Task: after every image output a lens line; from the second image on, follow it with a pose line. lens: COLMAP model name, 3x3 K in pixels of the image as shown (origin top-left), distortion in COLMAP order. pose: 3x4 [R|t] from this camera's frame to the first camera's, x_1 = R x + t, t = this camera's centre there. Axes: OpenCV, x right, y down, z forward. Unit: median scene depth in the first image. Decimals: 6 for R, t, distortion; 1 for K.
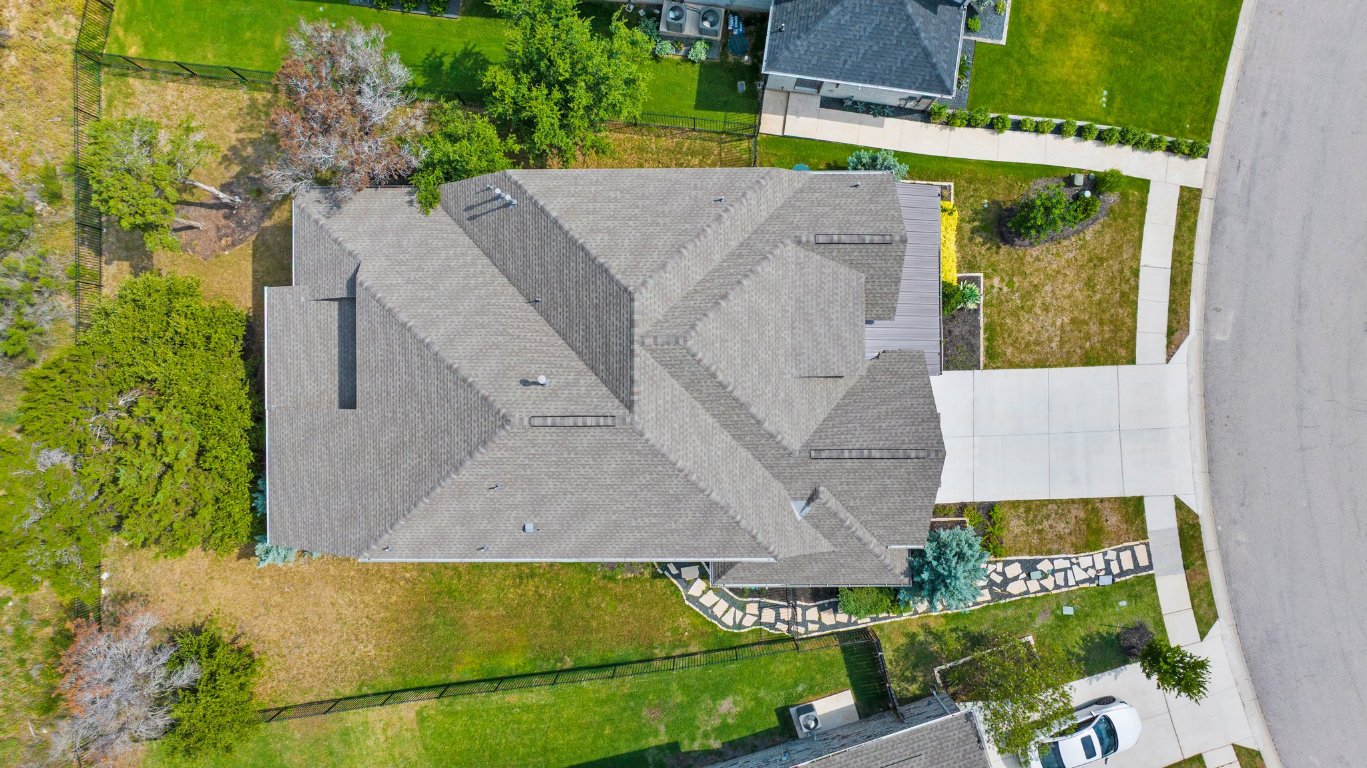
lens RADIAL K [[976.0, 0, 683.5], [0, 976.0, 384.0], [0, 0, 1]] dist [-0.021765, -0.002055]
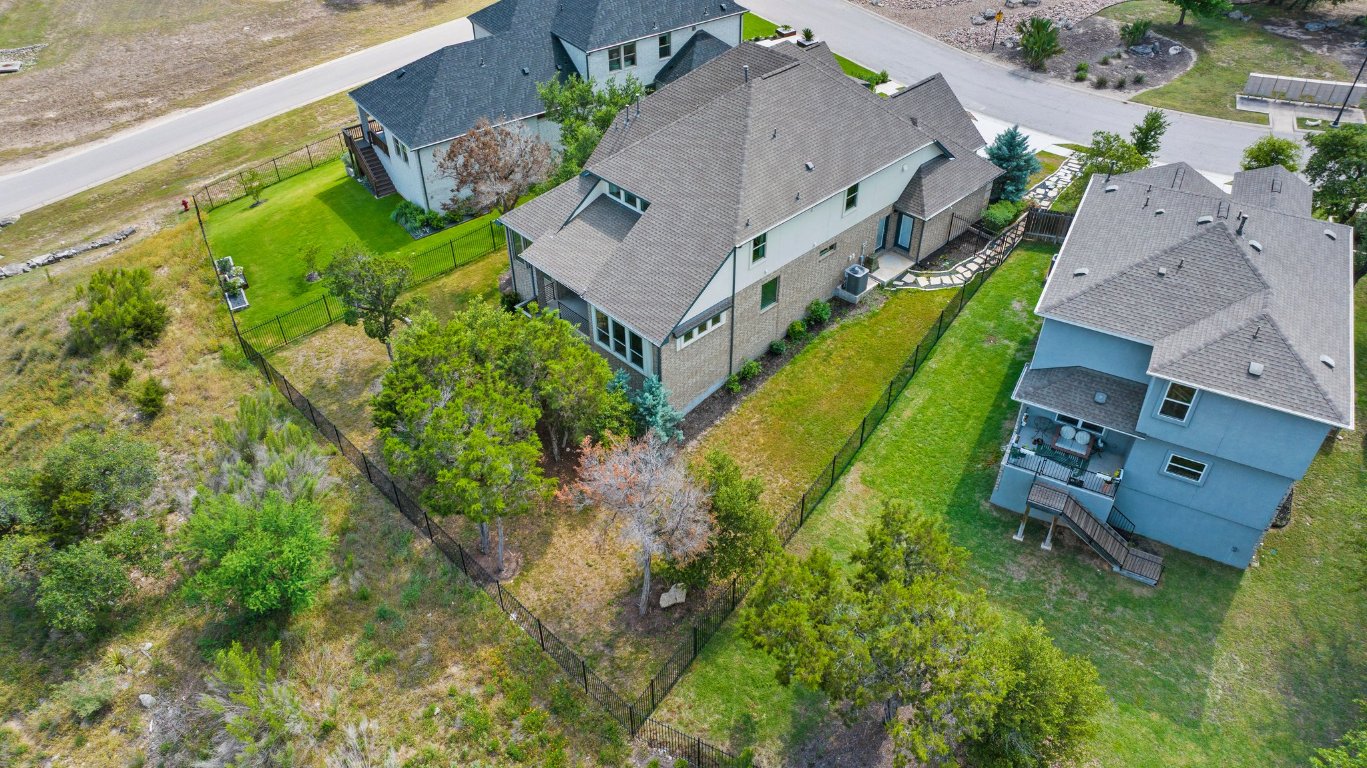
lens RADIAL K [[976.0, 0, 683.5], [0, 976.0, 384.0], [0, 0, 1]] dist [-0.021765, -0.002055]
pose [[0.727063, -0.423208, 0.540624, -0.964529], [0.686486, 0.460460, -0.562773, 0.779032], [-0.010766, 0.780303, 0.625310, 0.317666]]
